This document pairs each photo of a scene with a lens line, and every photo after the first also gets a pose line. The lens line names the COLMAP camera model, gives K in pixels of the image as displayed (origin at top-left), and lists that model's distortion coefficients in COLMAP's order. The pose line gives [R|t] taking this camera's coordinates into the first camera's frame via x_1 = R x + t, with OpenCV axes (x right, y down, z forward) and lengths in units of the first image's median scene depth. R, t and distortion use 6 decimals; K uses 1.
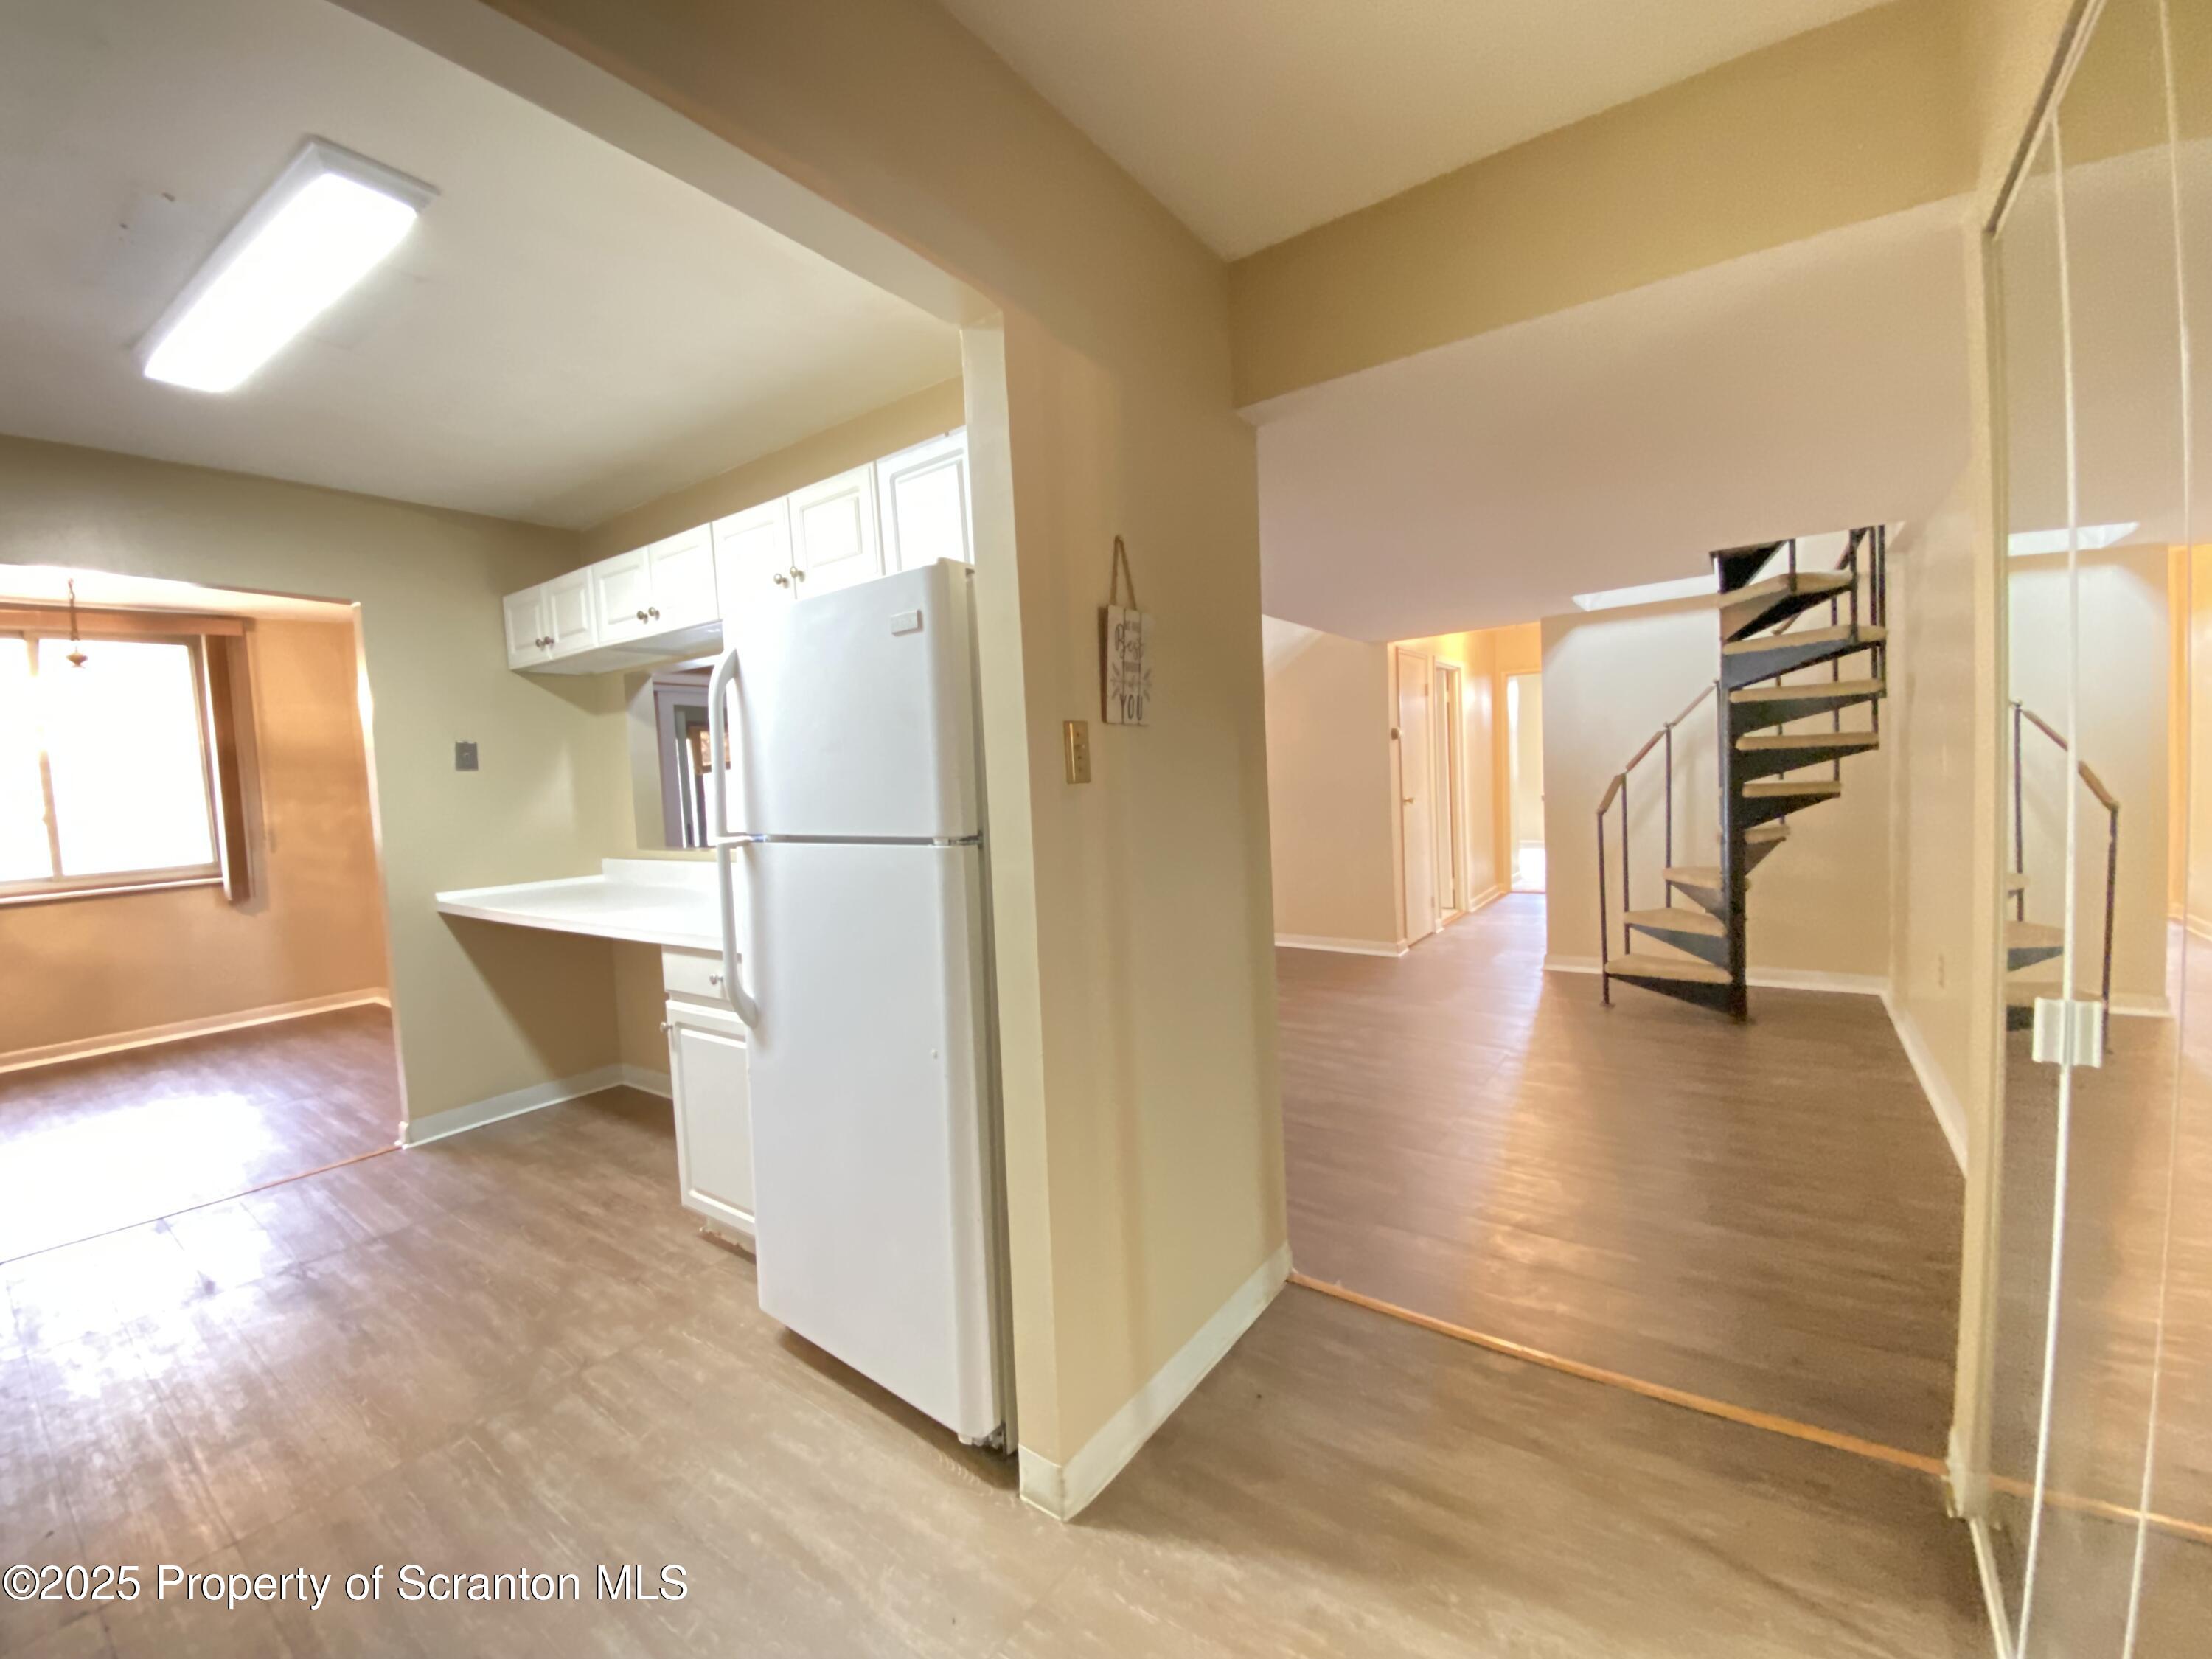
lens RADIAL K [[915.0, 0, 1116.8], [0, 915.0, 830.9], [0, 0, 1]] dist [0.003896, -0.012852]
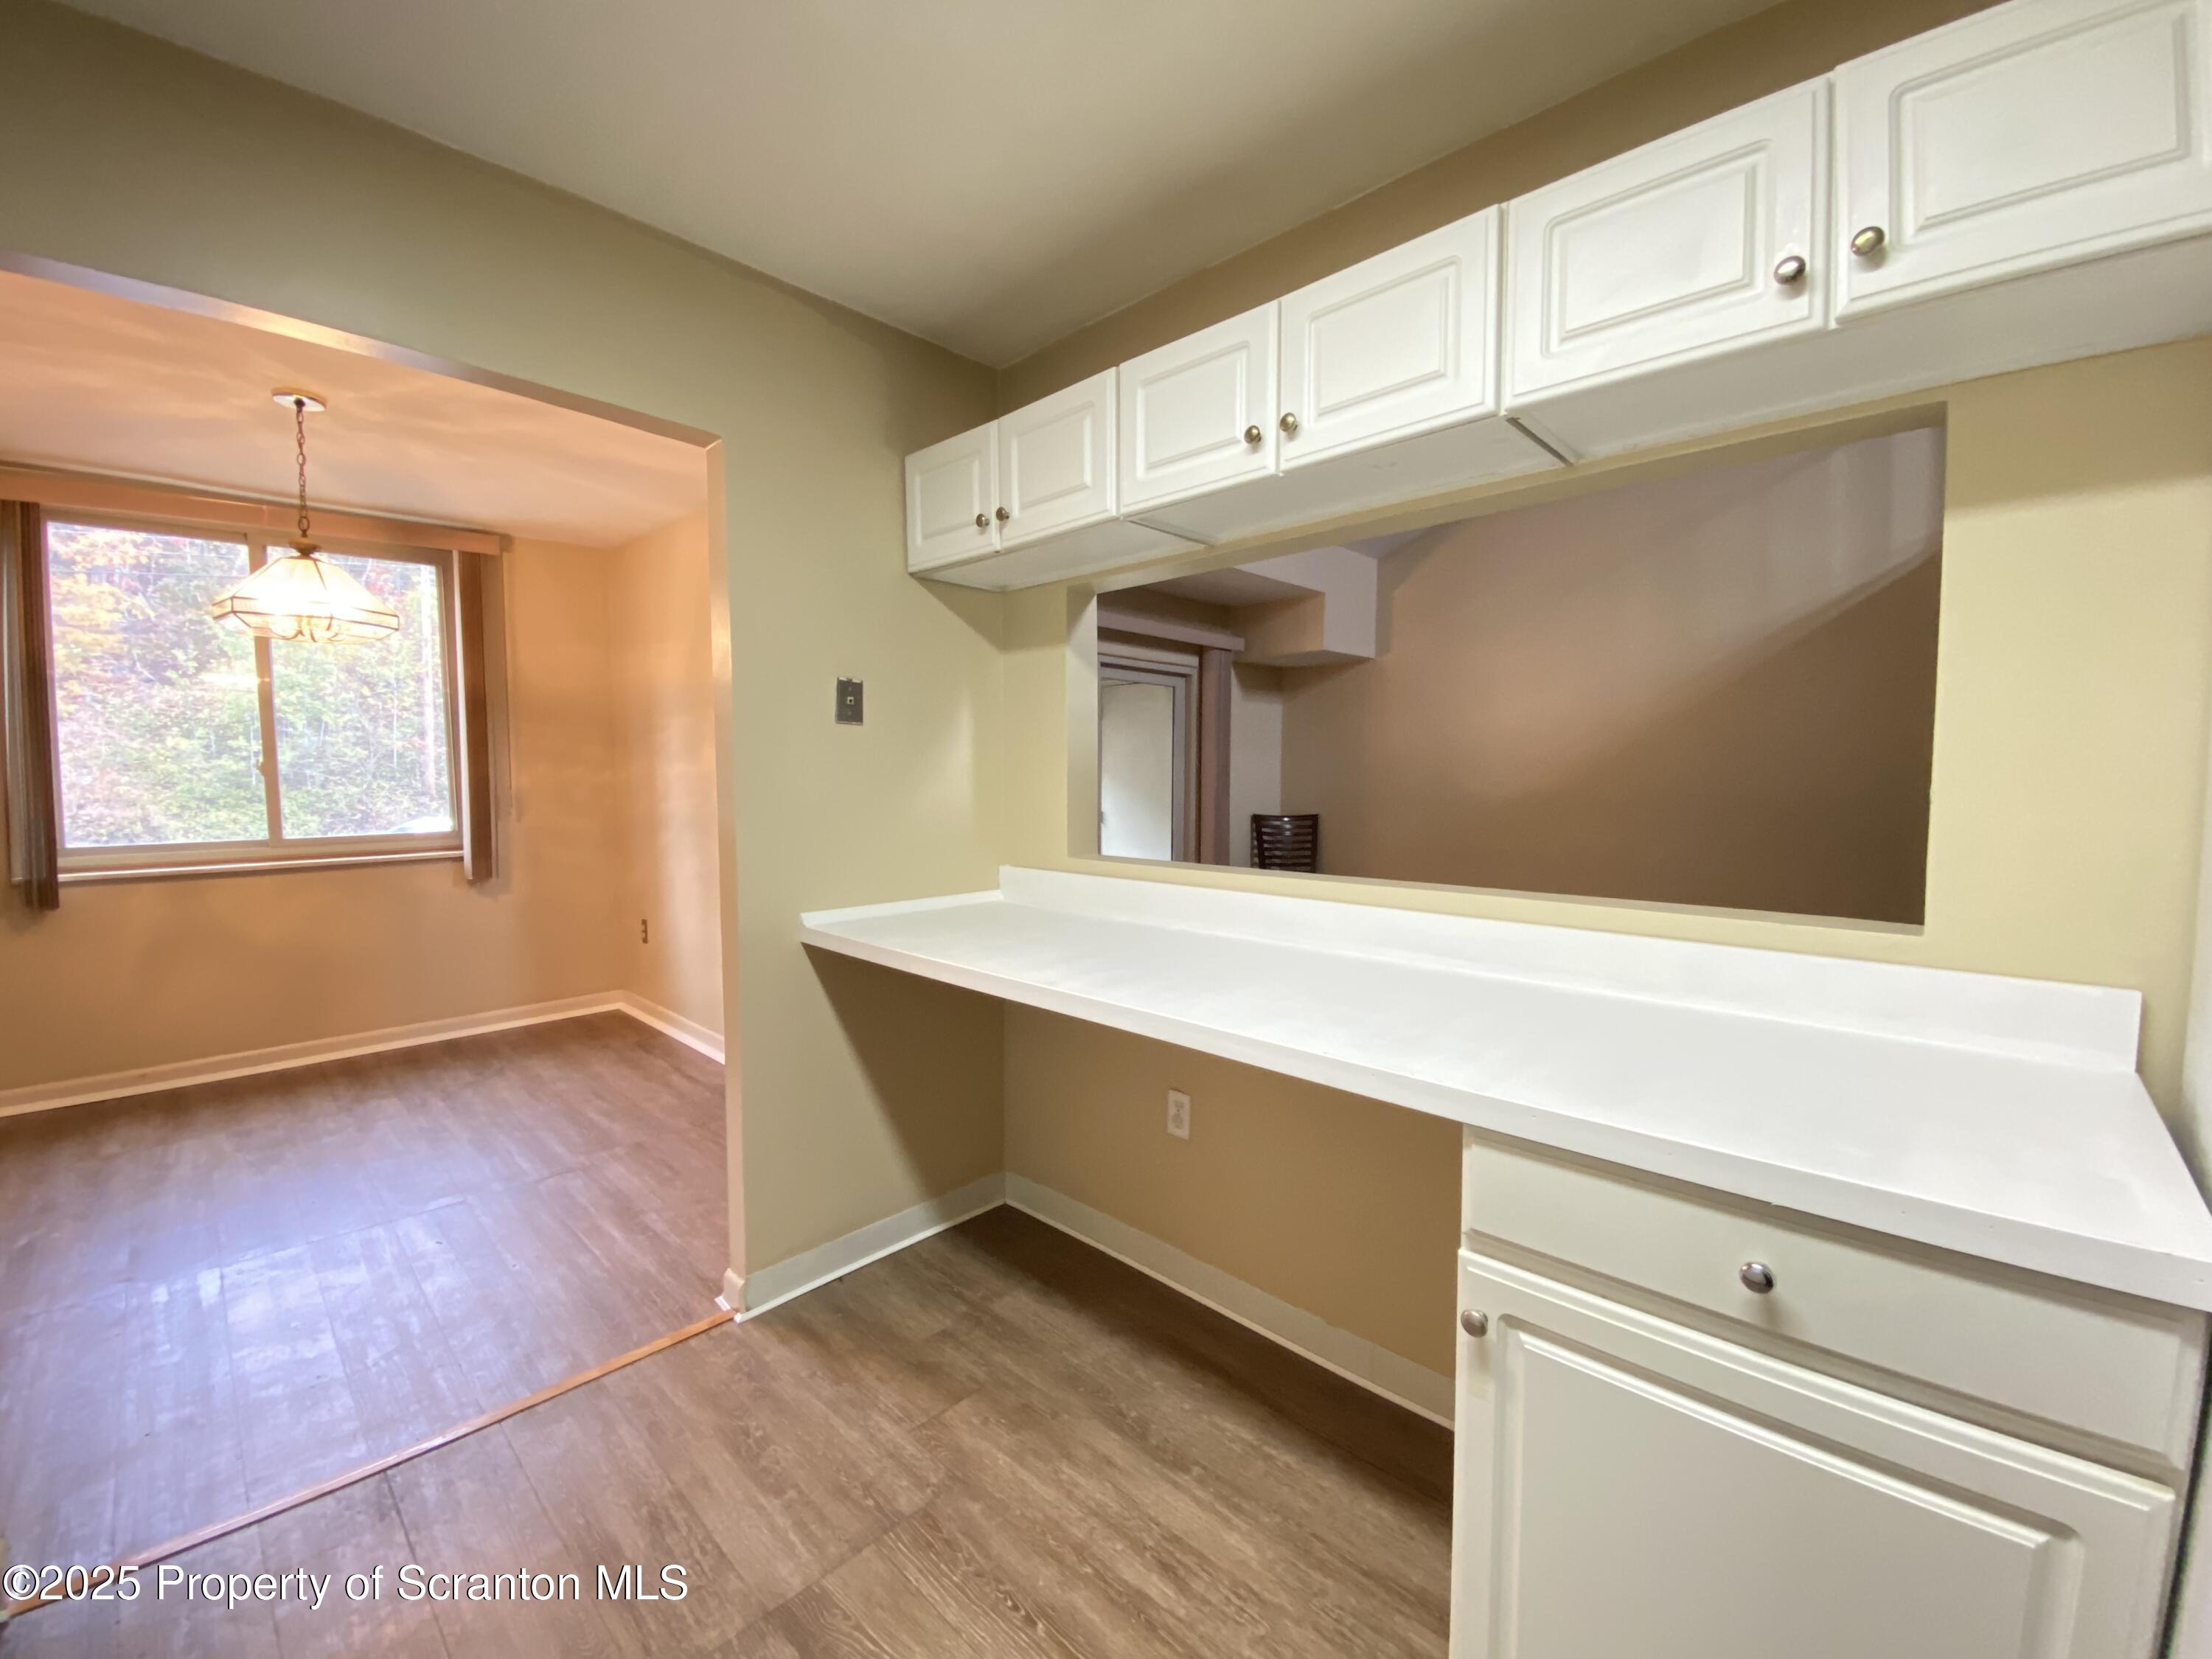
lens RADIAL K [[915.0, 0, 1122.5], [0, 915.0, 829.1], [0, 0, 1]] dist [0.003896, -0.012852]
pose [[0.989821, 0.052256, -0.132378, -0.353098], [-0.051830, 0.998634, 0.006664, -0.005478], [0.132546, 0.000265, 0.991177, 0.320195]]
